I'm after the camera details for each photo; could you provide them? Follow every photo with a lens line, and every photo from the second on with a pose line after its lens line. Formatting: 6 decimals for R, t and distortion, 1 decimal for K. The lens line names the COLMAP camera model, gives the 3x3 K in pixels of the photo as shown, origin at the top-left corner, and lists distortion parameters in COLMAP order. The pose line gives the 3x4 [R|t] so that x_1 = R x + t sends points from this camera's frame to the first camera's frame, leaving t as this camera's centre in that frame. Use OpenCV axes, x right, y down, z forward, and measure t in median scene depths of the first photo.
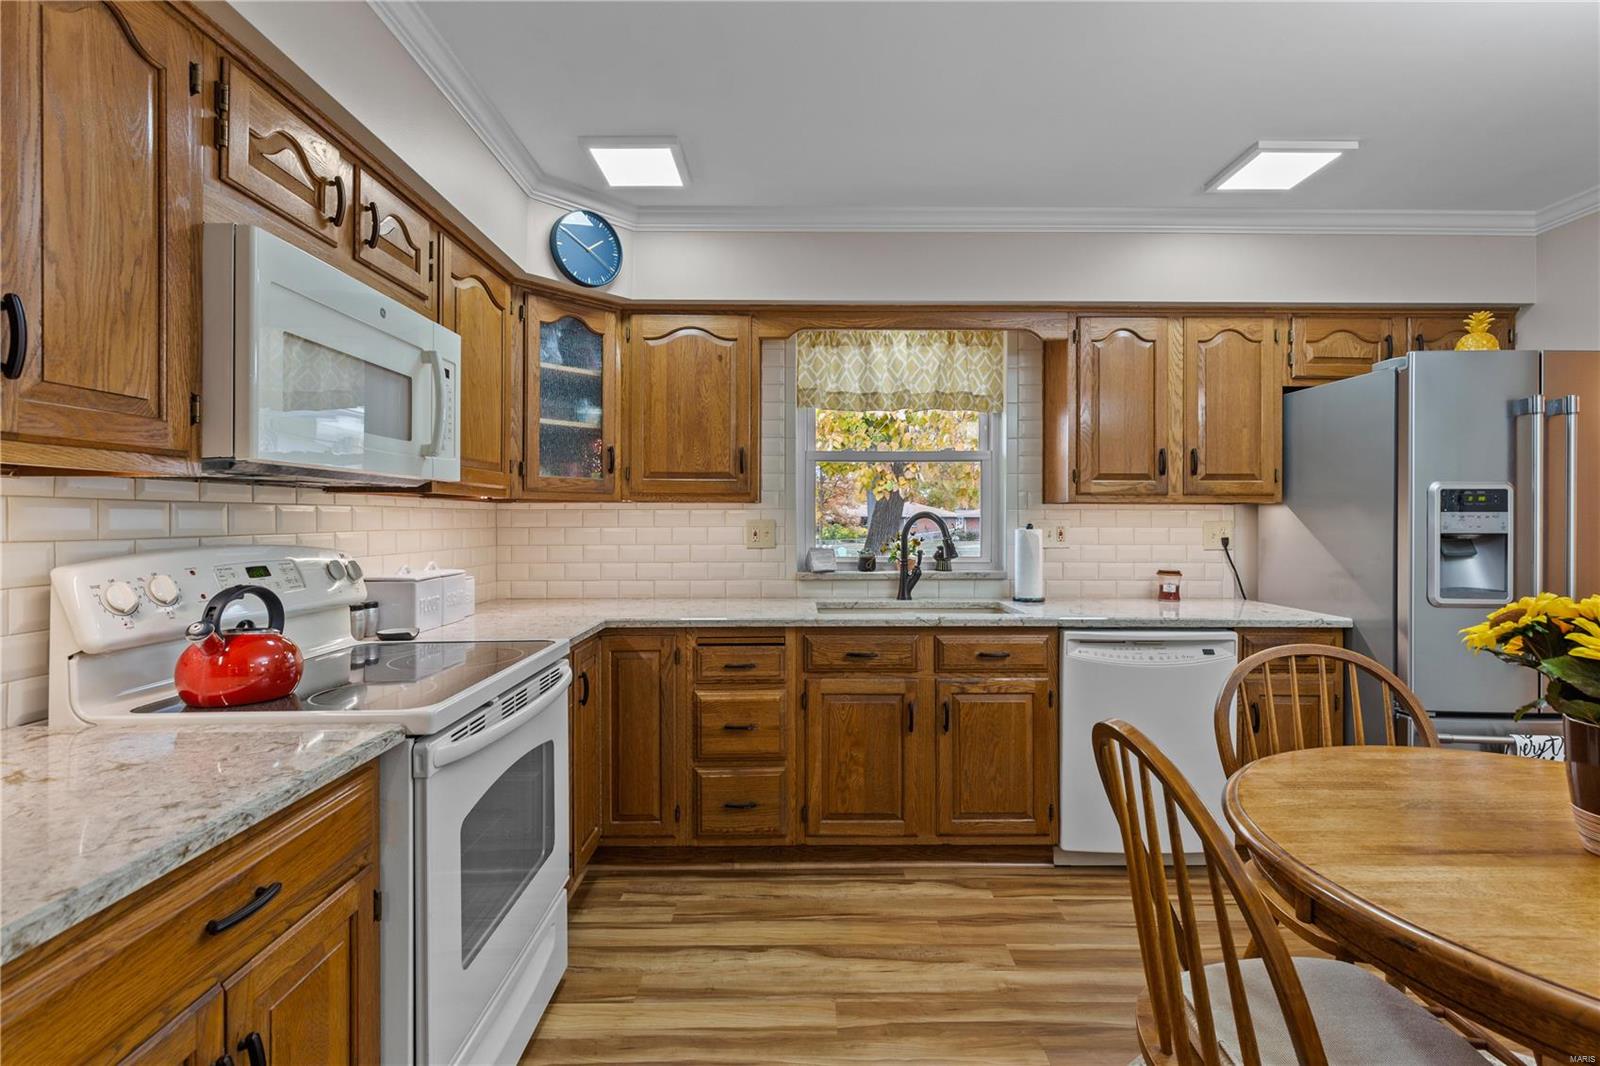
lens RADIAL K [[730.1, 0, 798.6], [0, 730.1, 518.8], [0, 0, 1]] dist [0.002258, -0.000758]
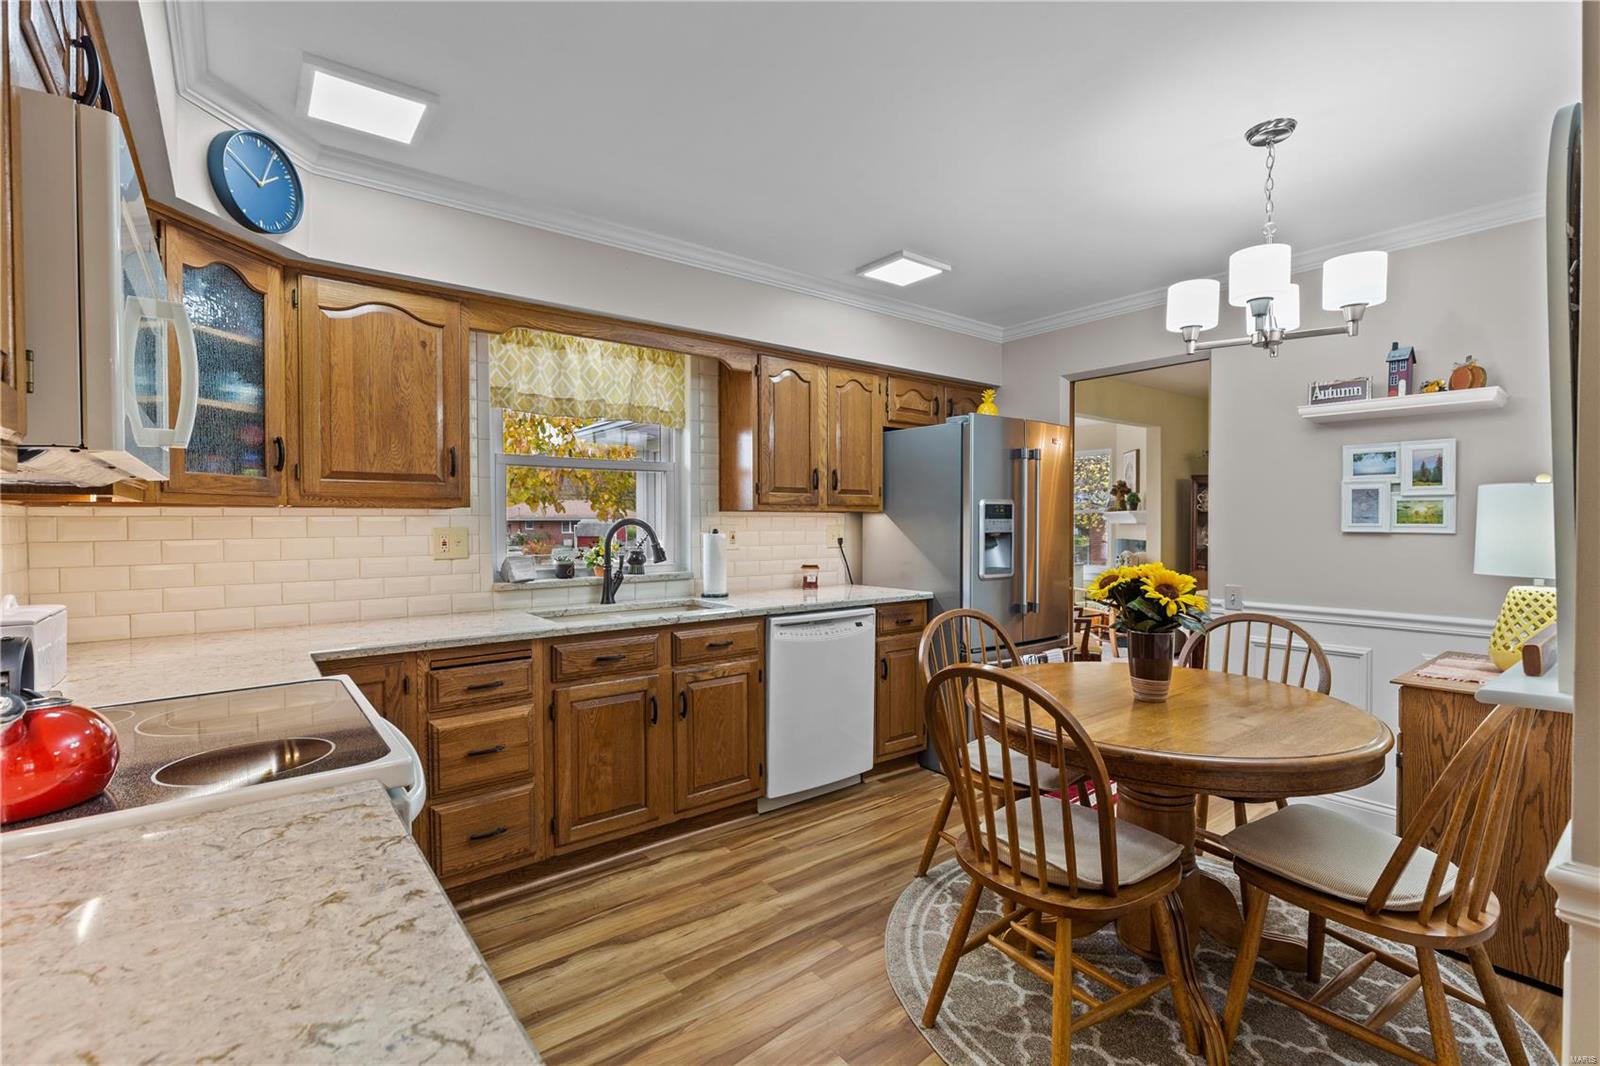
lens RADIAL K [[725.1, 0, 810.4], [0, 725.1, 537.7], [0, 0, 1]] dist [-0.001498, -0.000734]
pose [[0.784731, -0.017679, 0.619584, -0.308813], [0.004628, 0.999732, 0.022665, -0.005235], [-0.619819, -0.014918, 0.784603, 0.022257]]
